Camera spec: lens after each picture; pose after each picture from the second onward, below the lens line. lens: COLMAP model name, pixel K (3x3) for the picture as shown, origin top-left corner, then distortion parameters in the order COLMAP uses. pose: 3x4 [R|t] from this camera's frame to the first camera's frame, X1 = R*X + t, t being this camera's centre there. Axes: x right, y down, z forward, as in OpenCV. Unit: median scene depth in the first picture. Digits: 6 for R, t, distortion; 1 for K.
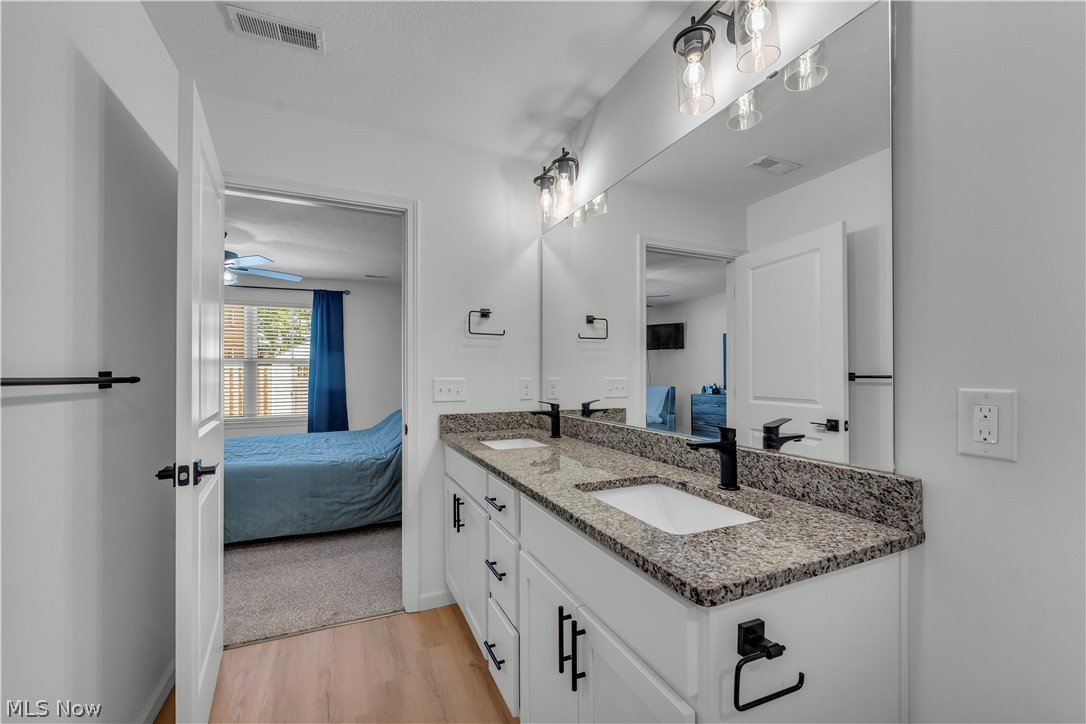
lens RADIAL K [[440.5, 0, 536.8], [0, 440.5, 372.4], [0, 0, 1]] dist [-0.001642, -0.000389]
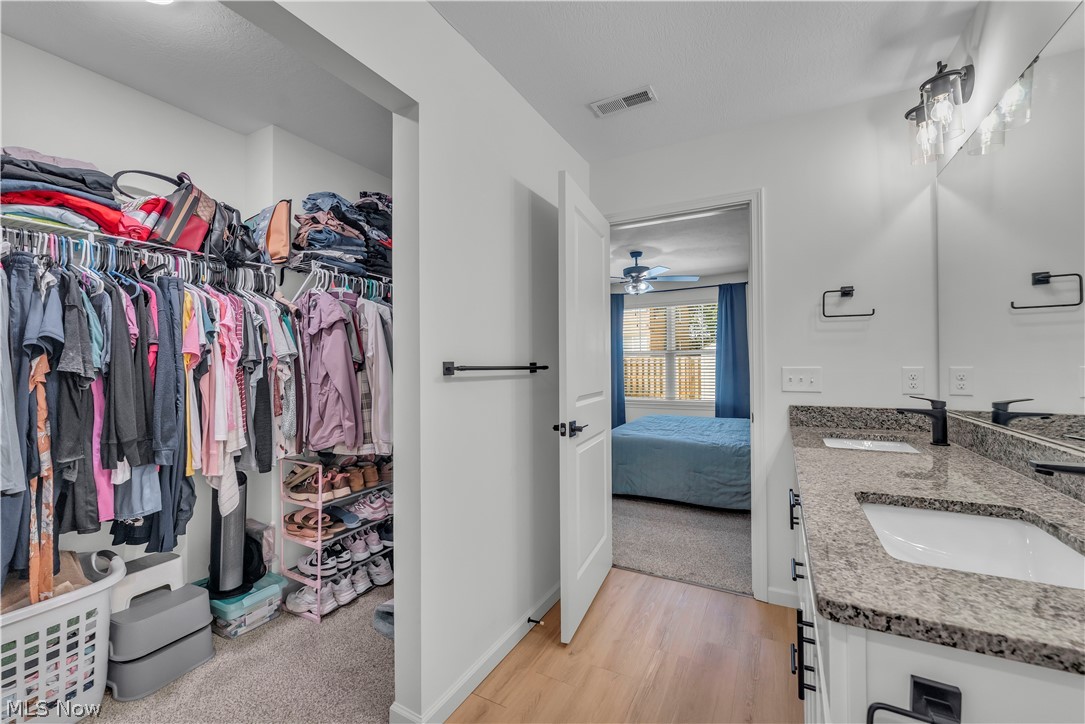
lens RADIAL K [[441.0, 0, 543.6], [0, 441.0, 362.6], [0, 0, 1]] dist [-0.001406, -0.000401]
pose [[0.615794, -0.007611, -0.787871, 0.215505], [0.009335, 0.999954, -0.002364, 0.001417], [0.787852, -0.005900, 0.615836, -0.002622]]
